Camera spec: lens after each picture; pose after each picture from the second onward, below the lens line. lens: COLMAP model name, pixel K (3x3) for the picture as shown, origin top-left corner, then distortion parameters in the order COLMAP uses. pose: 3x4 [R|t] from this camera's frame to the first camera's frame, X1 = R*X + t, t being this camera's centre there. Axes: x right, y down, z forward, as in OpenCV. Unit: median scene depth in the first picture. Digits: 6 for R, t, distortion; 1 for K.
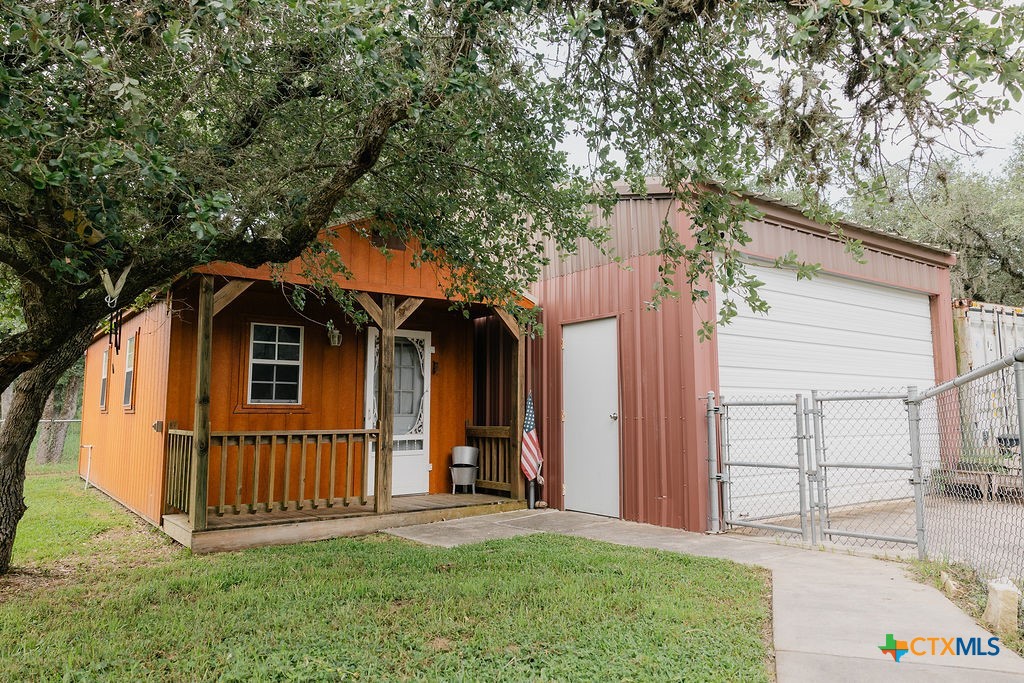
lens RADIAL K [[691.3, 0, 509.2], [0, 691.3, 338.8], [0, 0, 1]] dist [-0.007435, 0.001197]
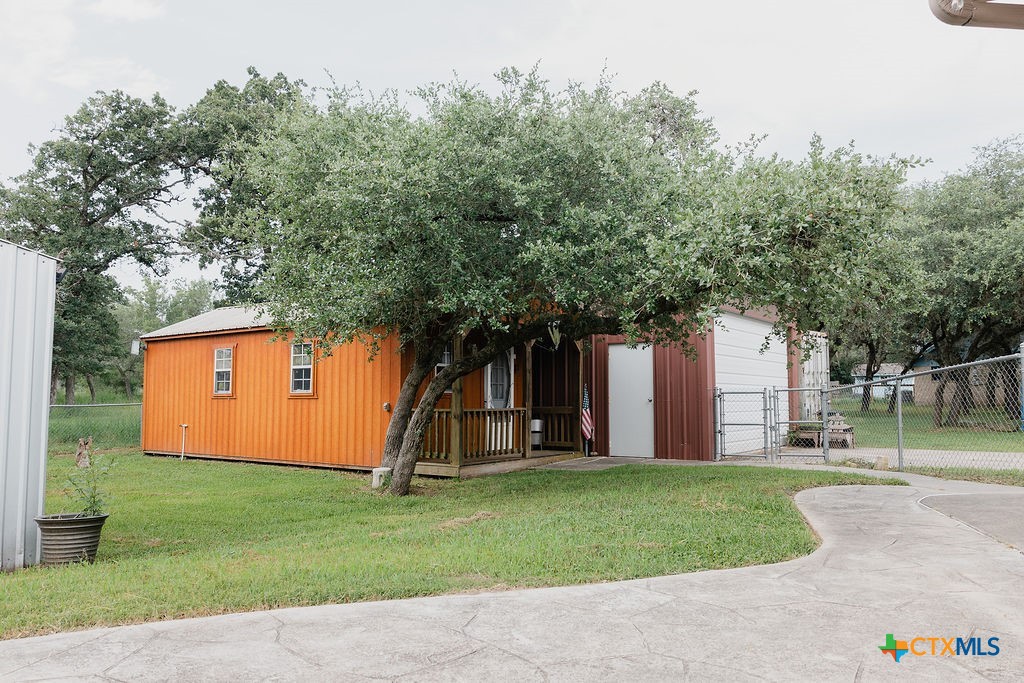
lens RADIAL K [[691.3, 0, 514.6], [0, 691.3, 344.2], [0, 0, 1]] dist [-0.007435, 0.001197]
pose [[0.958025, 0.020255, 0.285967, -0.606871], [-0.028438, 0.999295, 0.024493, -0.052892], [-0.285269, -0.031597, 0.957926, -0.499236]]
